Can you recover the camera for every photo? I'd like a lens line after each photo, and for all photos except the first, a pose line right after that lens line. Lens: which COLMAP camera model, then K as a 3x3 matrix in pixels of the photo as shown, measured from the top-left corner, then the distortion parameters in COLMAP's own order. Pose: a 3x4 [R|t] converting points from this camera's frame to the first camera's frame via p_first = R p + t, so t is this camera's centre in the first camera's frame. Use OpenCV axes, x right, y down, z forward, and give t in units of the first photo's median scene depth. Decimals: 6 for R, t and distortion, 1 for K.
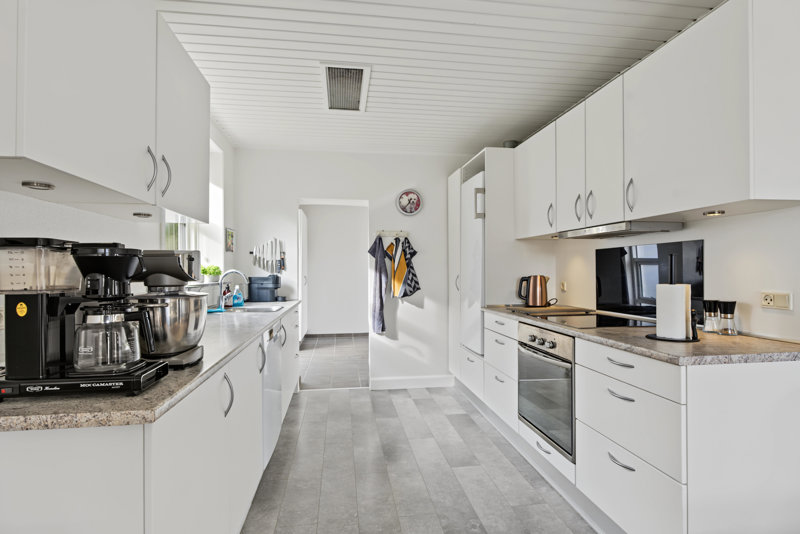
lens RADIAL K [[410.5, 0, 399.5], [0, 410.5, 269.2], [0, 0, 1]] dist [0.001961, 0.000384]
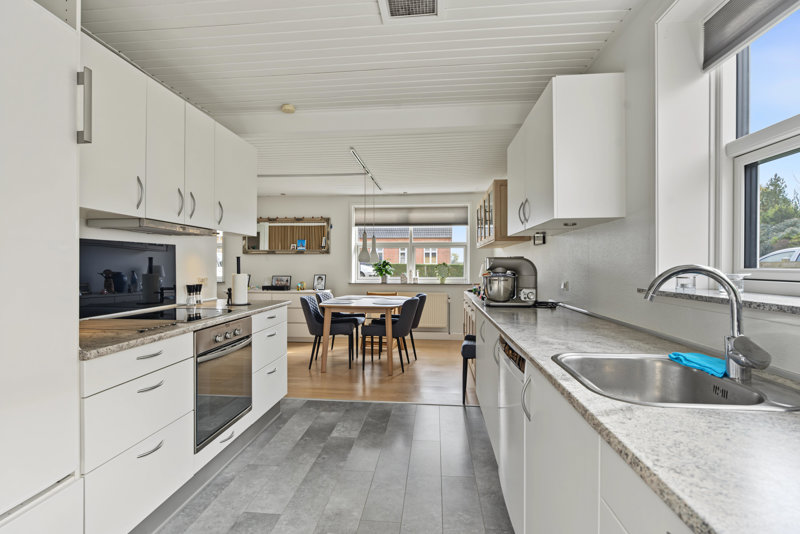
lens RADIAL K [[410.5, 0, 401.9], [0, 410.5, 265.4], [0, 0, 1]] dist [0.001961, 0.000384]
pose [[-0.975874, 0.003718, 0.218305, -0.305312], [0.002618, 0.999982, -0.005329, 0.008492], [-0.218321, -0.004629, -0.975866, 1.906634]]
